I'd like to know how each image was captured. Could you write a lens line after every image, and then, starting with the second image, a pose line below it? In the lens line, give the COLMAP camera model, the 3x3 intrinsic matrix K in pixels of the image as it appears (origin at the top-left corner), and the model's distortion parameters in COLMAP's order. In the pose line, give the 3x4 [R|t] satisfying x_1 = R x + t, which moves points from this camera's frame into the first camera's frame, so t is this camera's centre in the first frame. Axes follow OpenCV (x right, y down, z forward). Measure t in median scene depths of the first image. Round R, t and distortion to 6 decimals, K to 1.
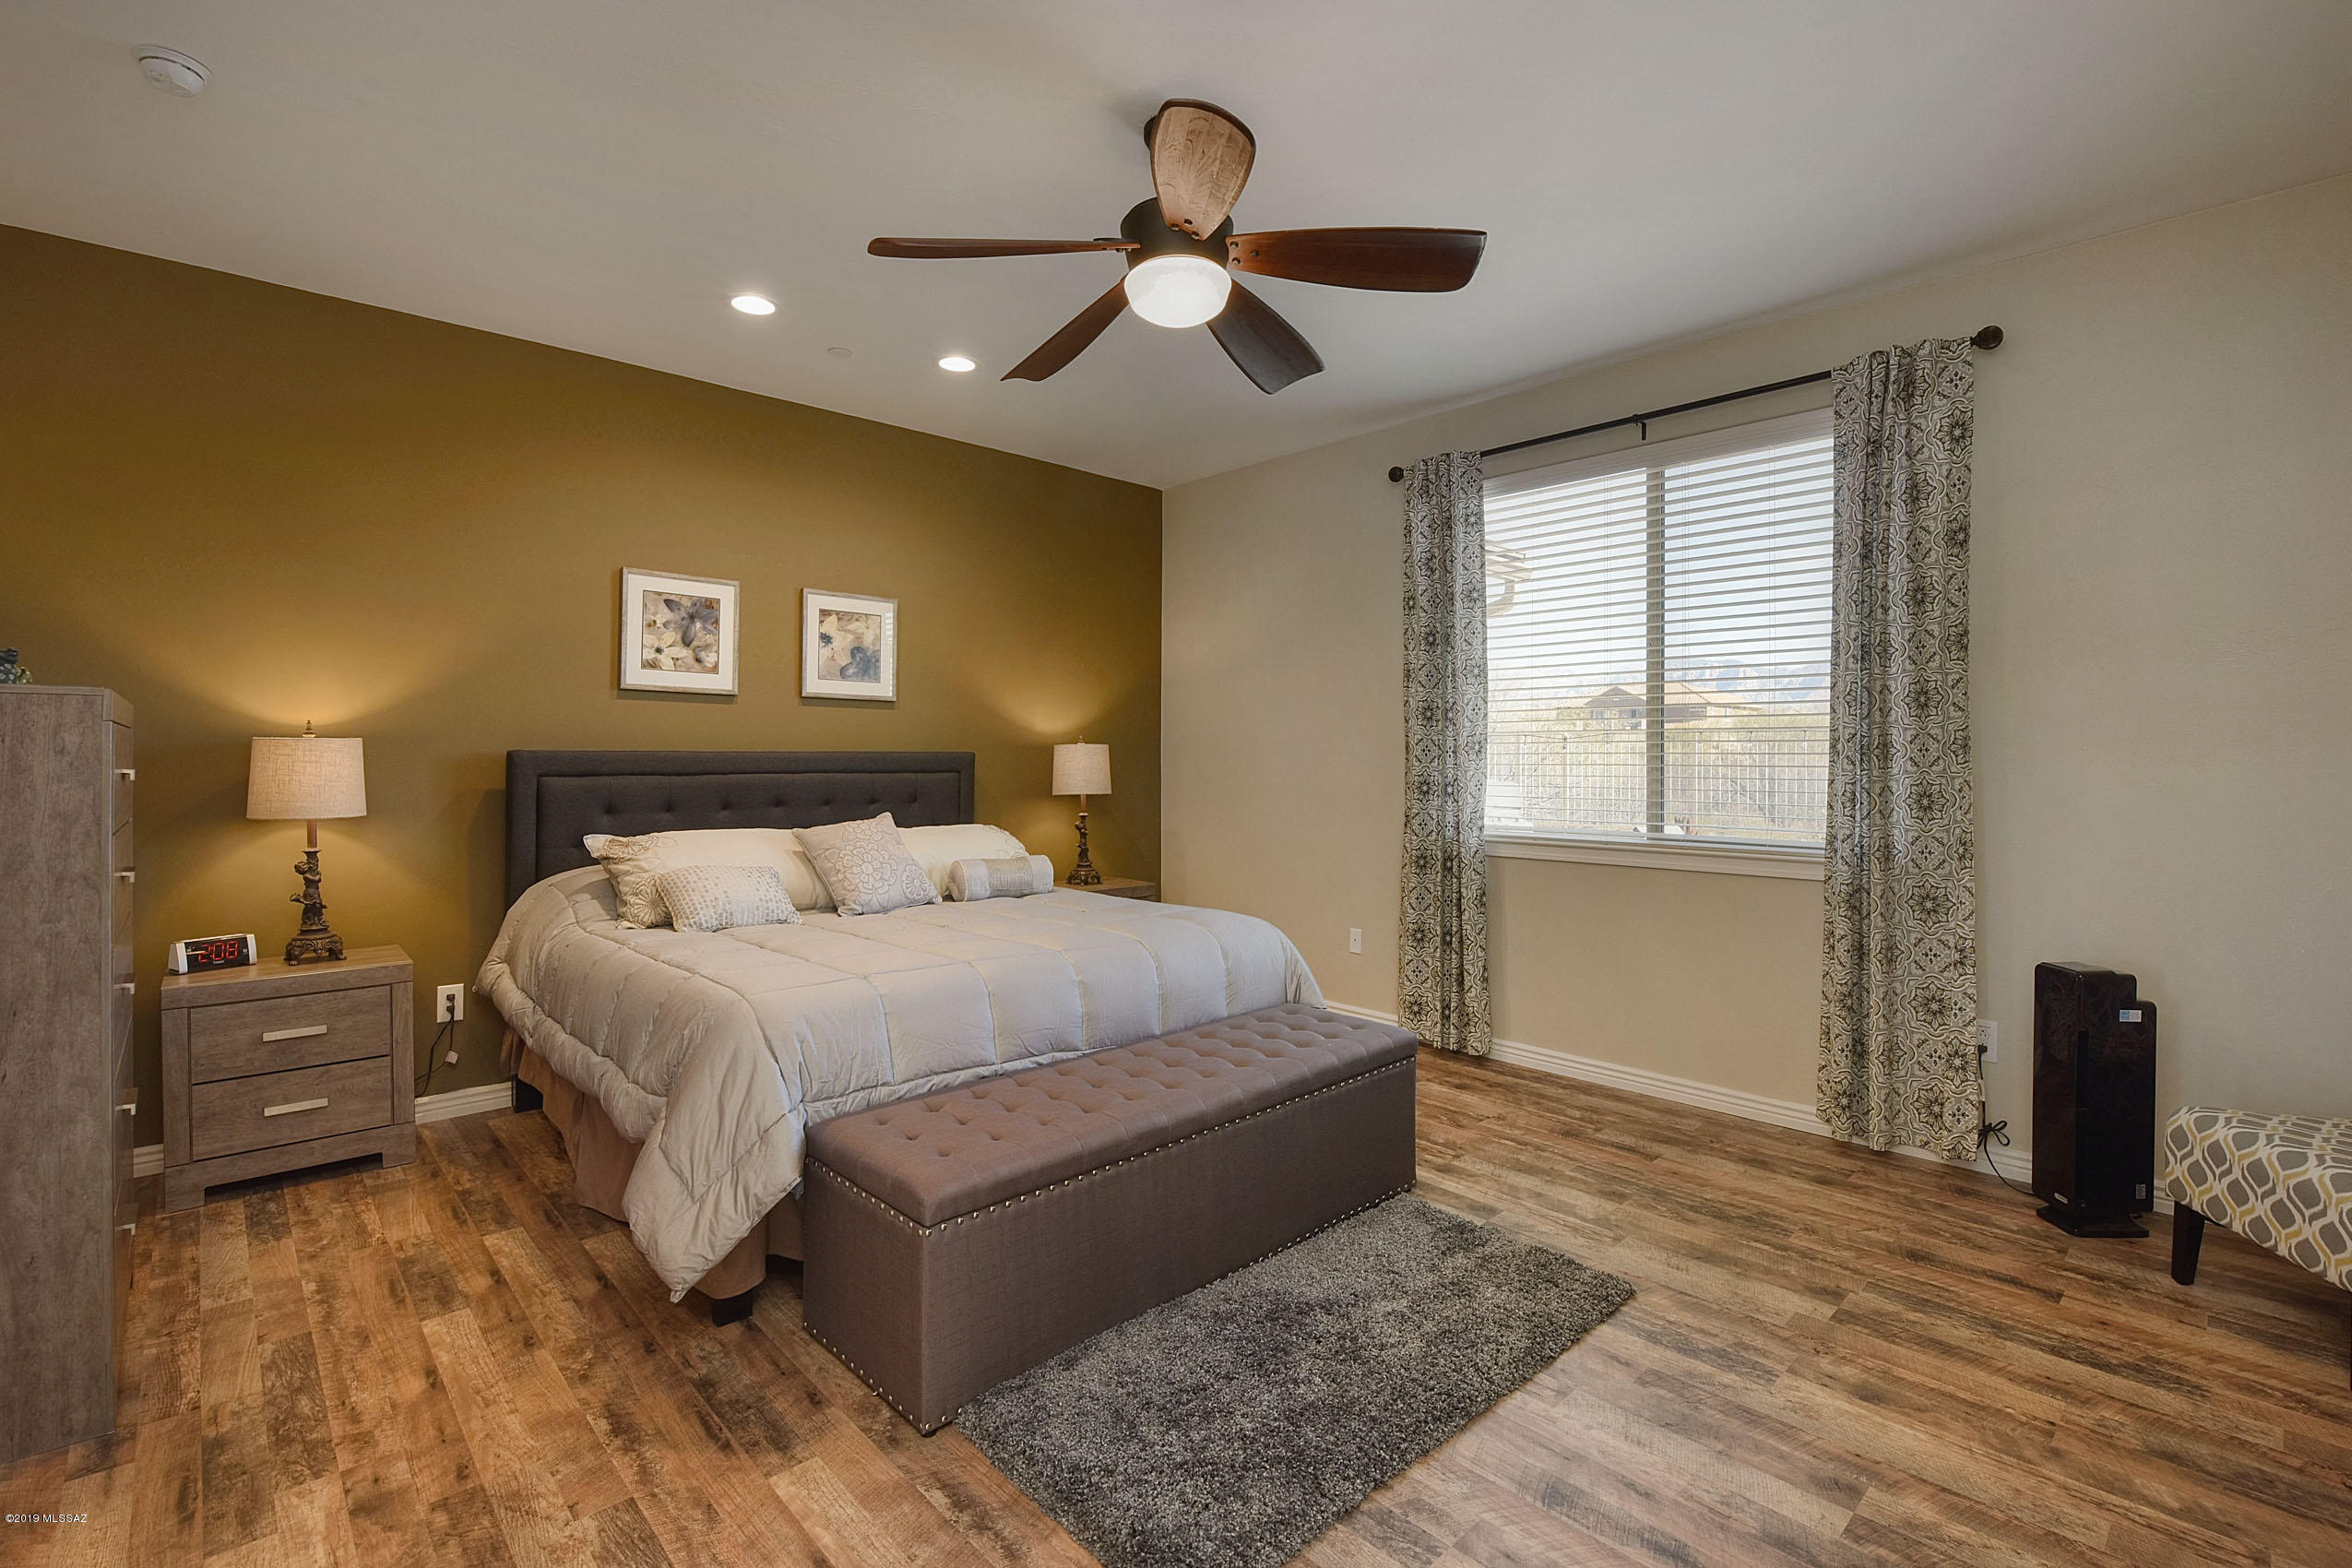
lens RADIAL K [[1111.0, 0, 1173.4], [0, 1111.0, 742.4], [0, 0, 1]] dist [0.000321, -0.011028]
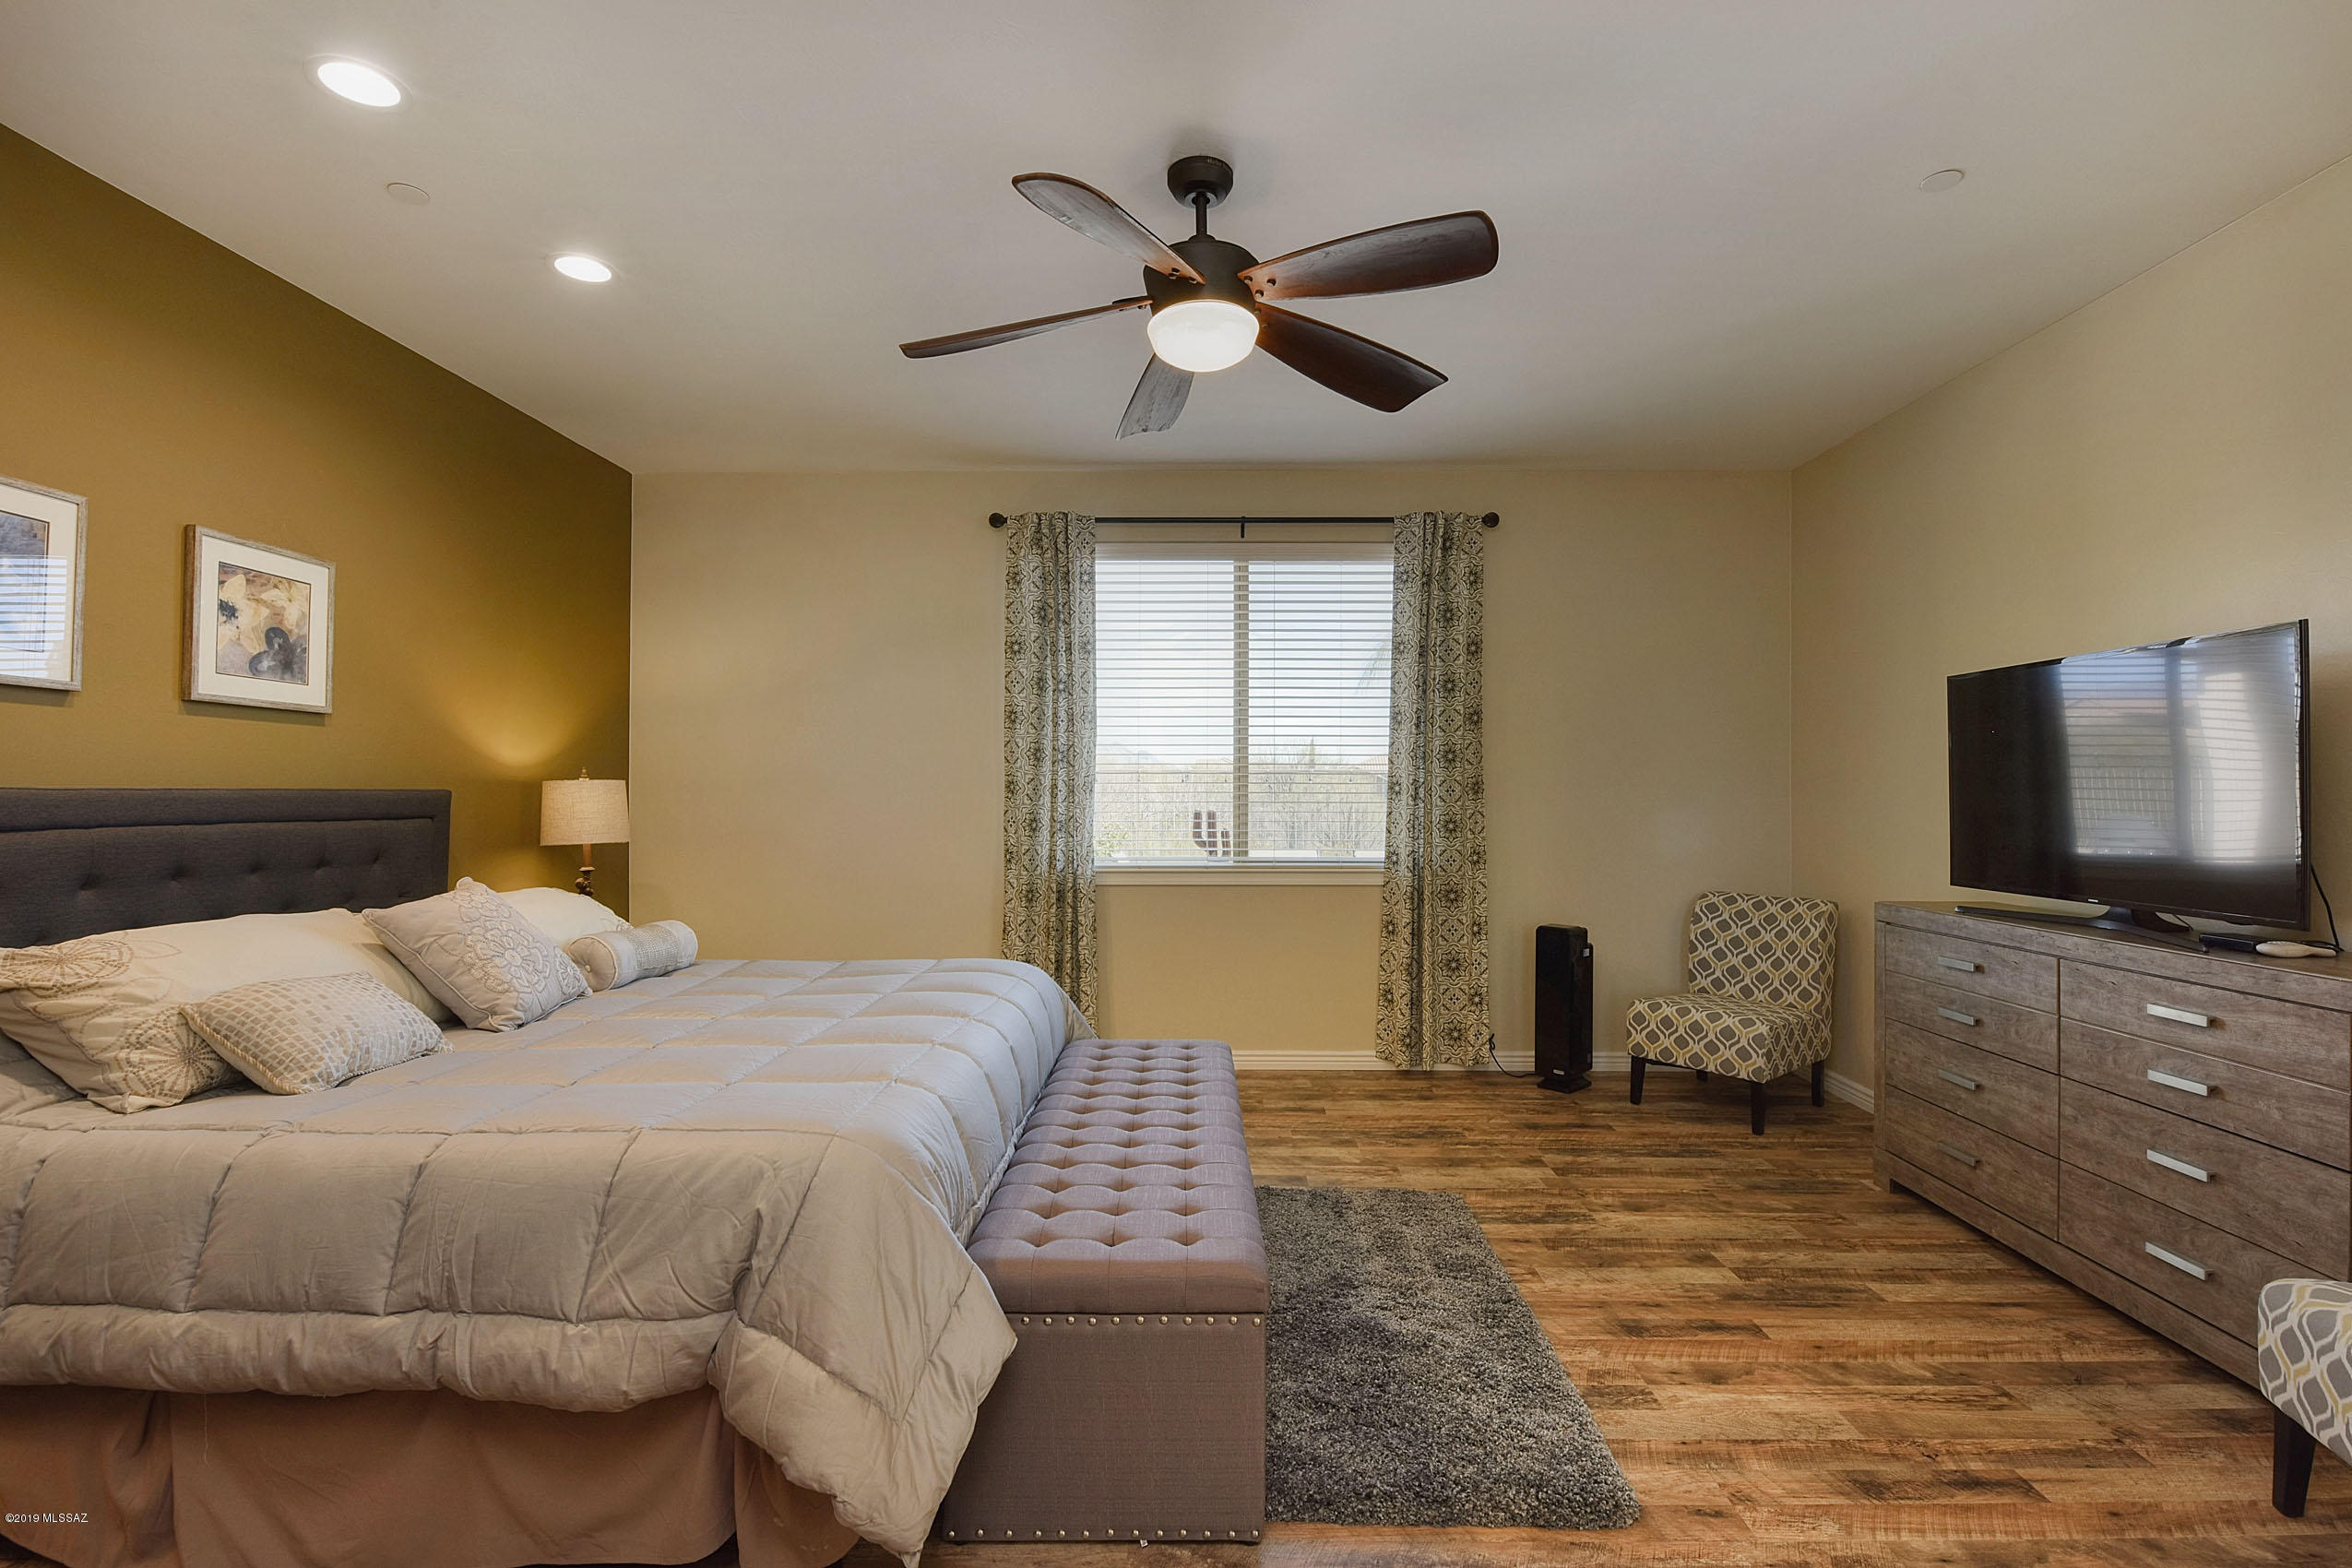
lens RADIAL K [[1071.6, 0, 1187.3], [0, 1071.6, 780.4], [0, 0, 1]] dist [0.001063, -0.009924]
pose [[0.680140, 0.008166, 0.733037, -0.563276], [-0.009161, 0.999955, -0.002639, 0.000032], [-0.733025, -0.004920, 0.680184, 0.274064]]
